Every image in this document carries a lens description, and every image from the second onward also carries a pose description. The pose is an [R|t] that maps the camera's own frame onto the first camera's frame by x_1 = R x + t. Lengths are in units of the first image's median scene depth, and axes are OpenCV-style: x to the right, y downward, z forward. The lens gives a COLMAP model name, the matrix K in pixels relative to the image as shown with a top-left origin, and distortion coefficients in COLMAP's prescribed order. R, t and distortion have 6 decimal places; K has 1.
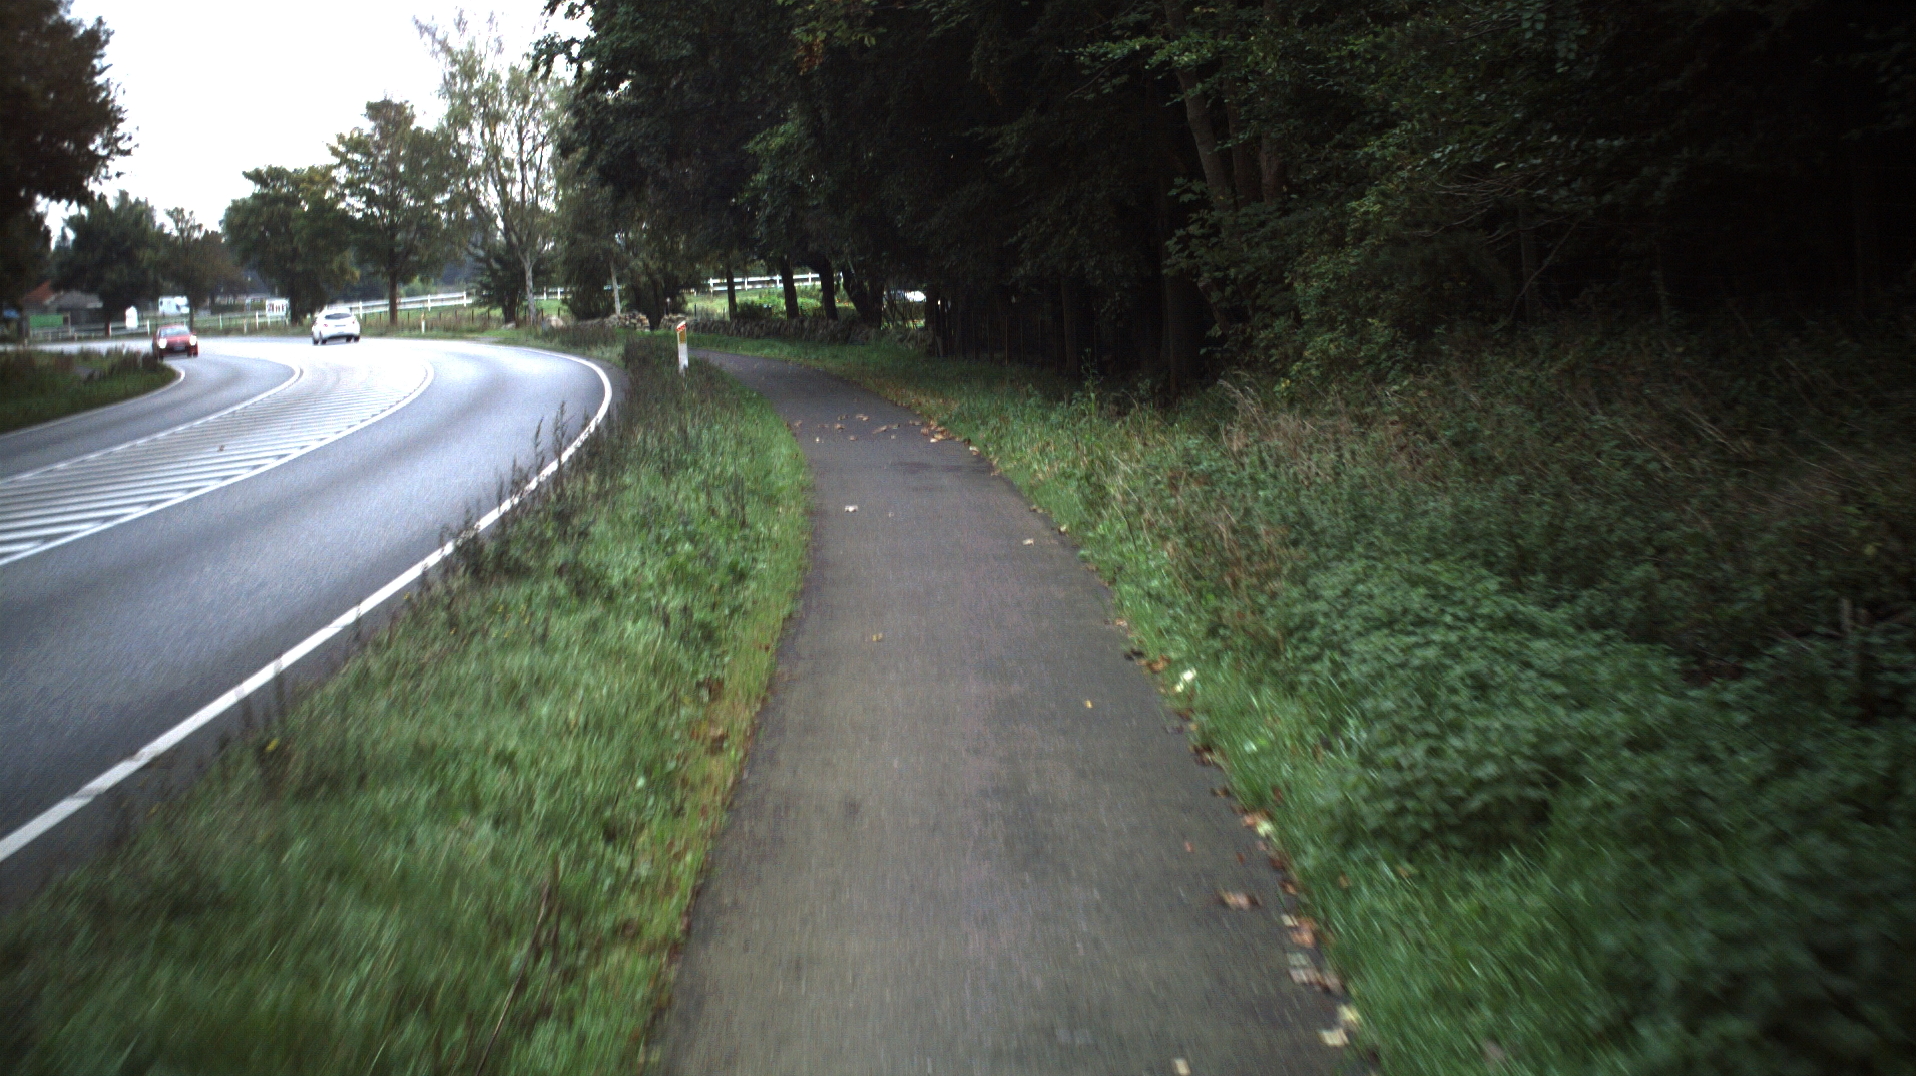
lens RADIAL K [[3363.8, 0, 956.4], [0, 3363.8, 536.9], [0, 0, 1]] dist [-0.222332, 0.000000]
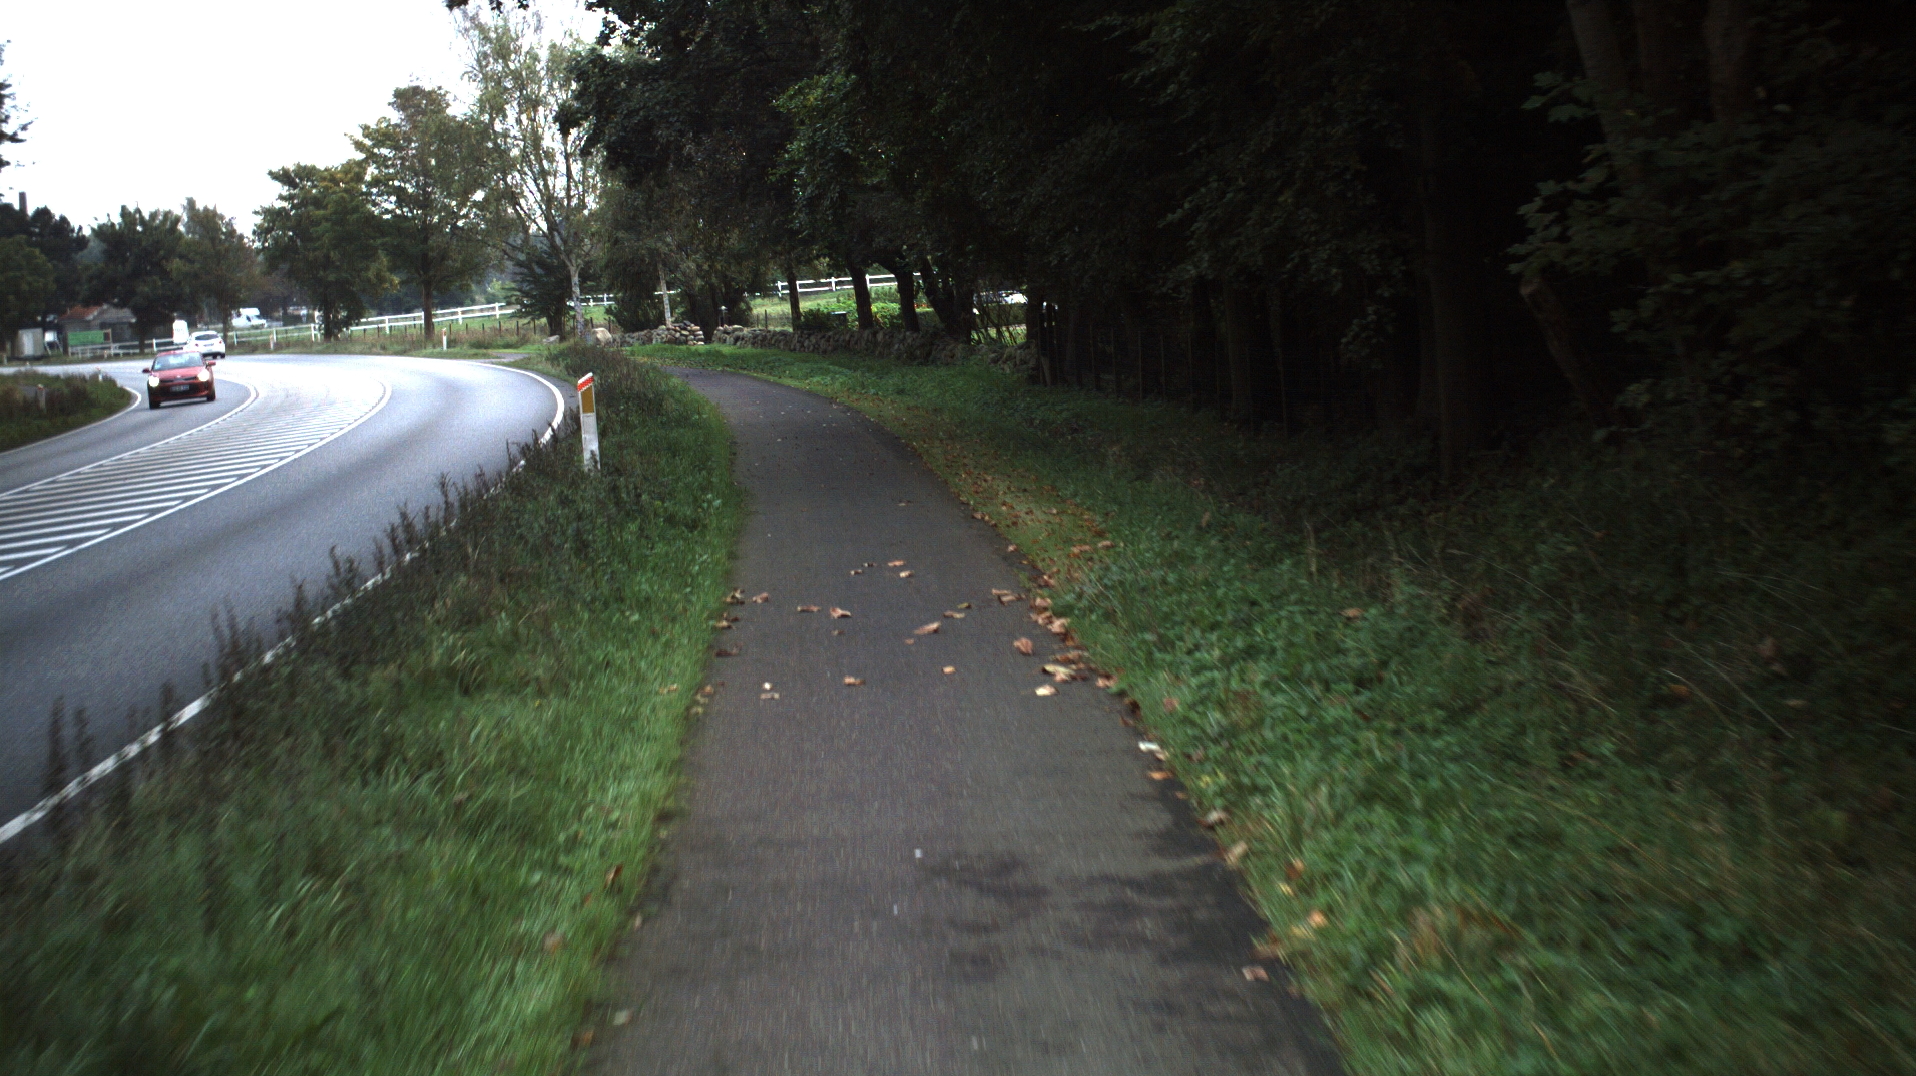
lens RADIAL K [[3363.8, 0, 952.0], [0, 3363.8, 537.1], [0, 0, 1]] dist [-0.222332, 0.000000]
pose [[0.999318, -0.016360, -0.033107, -0.001579], [0.016403, 0.999865, 0.001035, -0.018394], [0.033085, -0.001577, 0.999451, 0.224835]]
